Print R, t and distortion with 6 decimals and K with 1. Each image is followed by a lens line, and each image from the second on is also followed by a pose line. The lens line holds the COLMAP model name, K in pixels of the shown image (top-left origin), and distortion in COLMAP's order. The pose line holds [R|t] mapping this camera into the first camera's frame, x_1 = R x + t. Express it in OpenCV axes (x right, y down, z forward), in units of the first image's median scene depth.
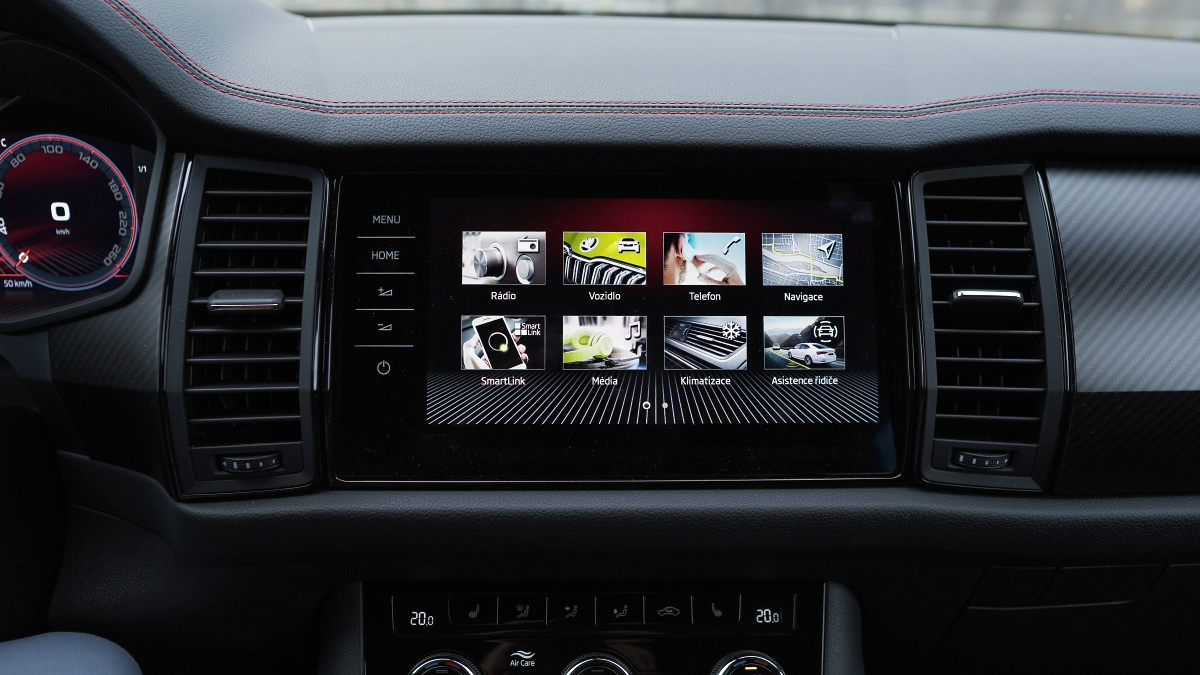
lens RADIAL K [[840.6, 0, 606.2], [0, 840.6, 341.2], [0, 0, 1]] dist [-0.010078, -0.001313]
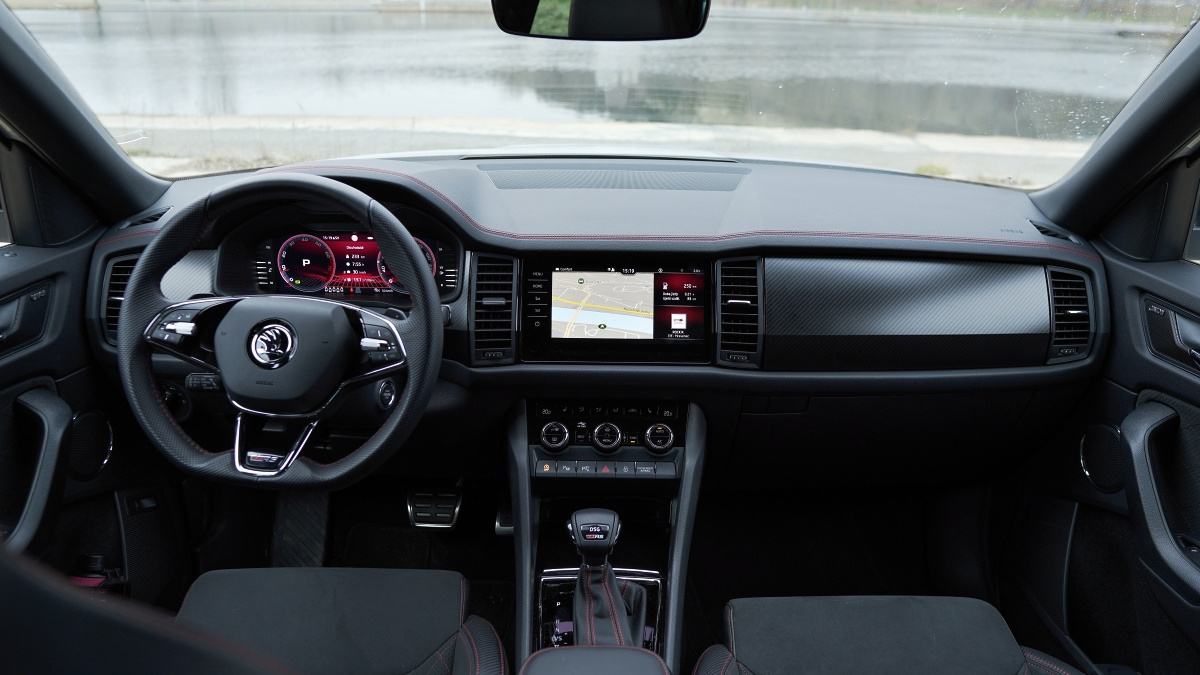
lens RADIAL K [[840.6, 0, 600.4], [0, 840.6, 340.3], [0, 0, 1]] dist [-0.010078, -0.001313]
pose [[0.999282, 0.011968, -0.035941, 0.070148], [-0.010657, 0.999278, 0.036458, -0.021856], [0.036351, -0.036049, 0.998689, -2.010026]]
